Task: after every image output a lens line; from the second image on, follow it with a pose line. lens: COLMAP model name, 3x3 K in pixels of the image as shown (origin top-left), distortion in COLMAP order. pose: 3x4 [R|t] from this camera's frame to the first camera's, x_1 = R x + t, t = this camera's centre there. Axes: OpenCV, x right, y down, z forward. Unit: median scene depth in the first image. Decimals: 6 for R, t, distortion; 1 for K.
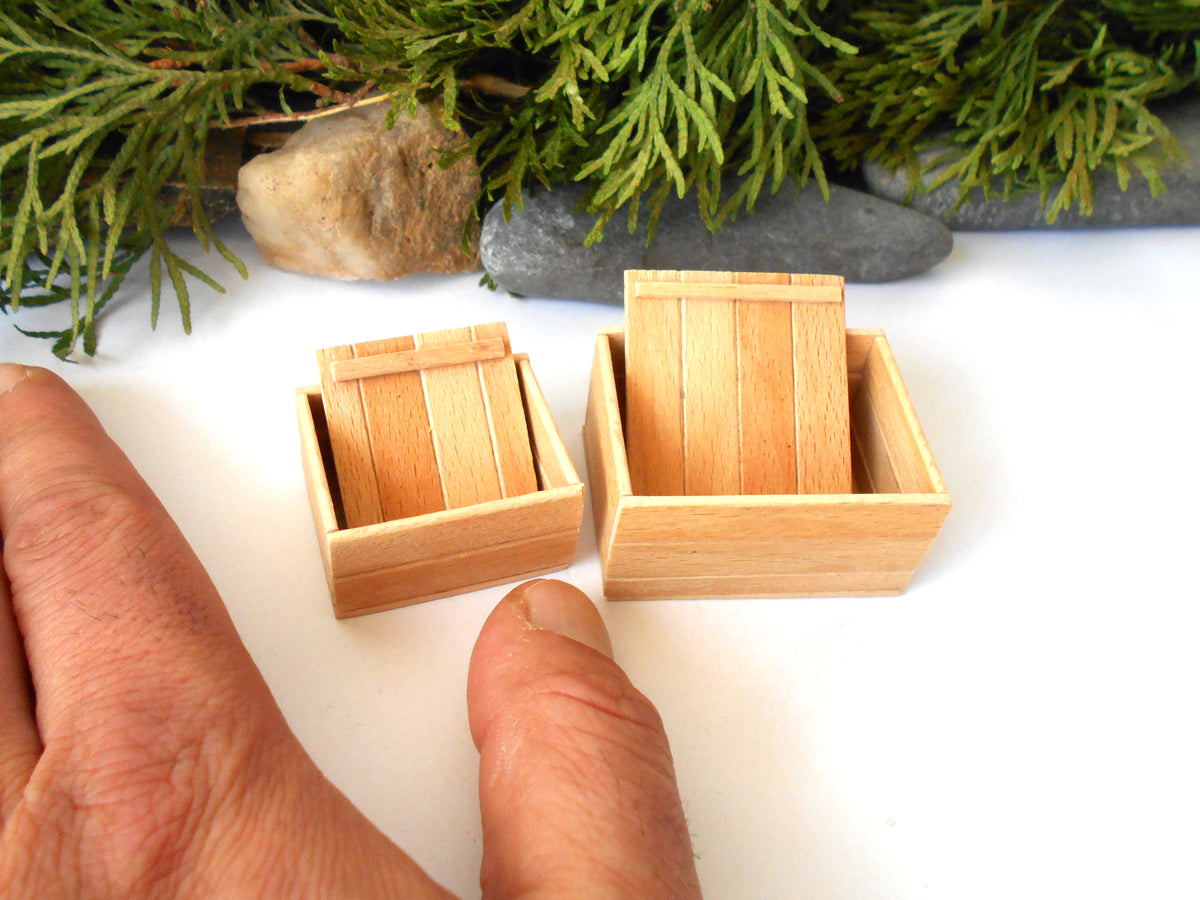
lens RADIAL K [[1030.0, 0, 601.7], [0, 1030.0, 442.5], [0, 0, 1]] dist [-0.017452, 0.028807]
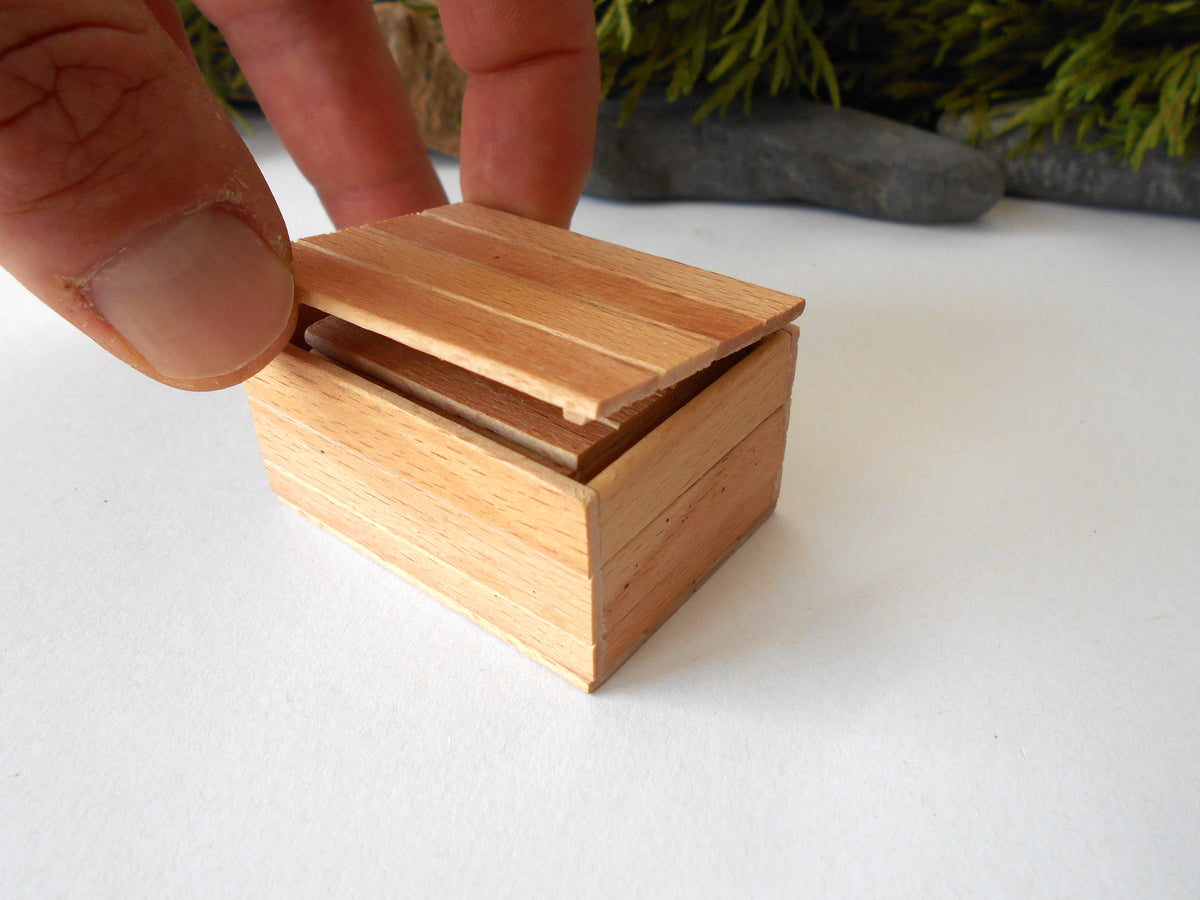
lens RADIAL K [[1030.0, 0, 599.5], [0, 1030.0, 444.1], [0, 0, 1]] dist [-0.017452, 0.028807]
pose [[0.906222, 0.159110, -0.391722, 0.472944], [-0.242841, 0.954301, -0.174177, 0.280634], [0.346107, 0.252969, 0.903447, 0.200341]]
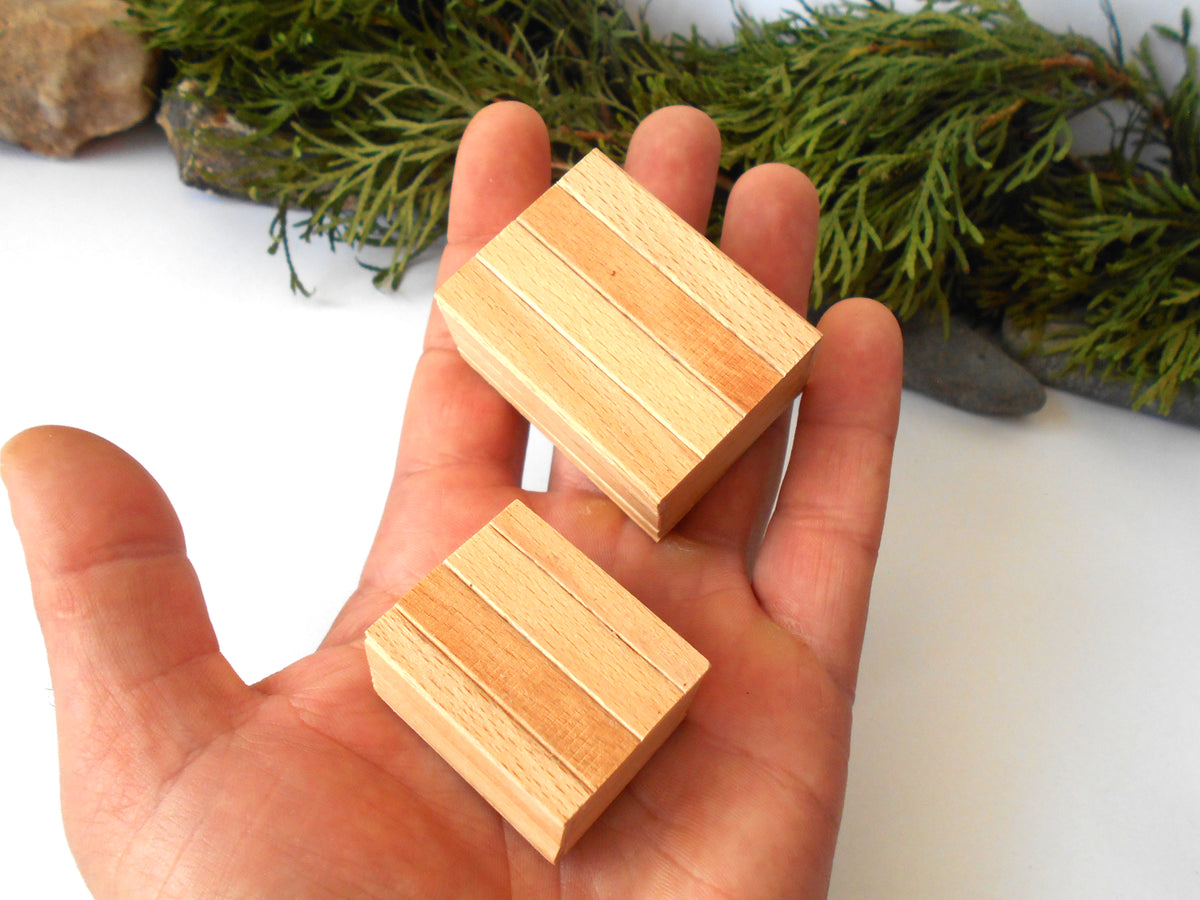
lens RADIAL K [[1030.0, 0, 608.0], [0, 1030.0, 444.0], [0, 0, 1]] dist [-0.017452, 0.028807]
pose [[0.921669, 0.325763, -0.210722, 0.158956], [-0.320574, 0.945364, 0.059327, -0.061016], [0.218535, 0.012872, 0.975744, -0.351575]]
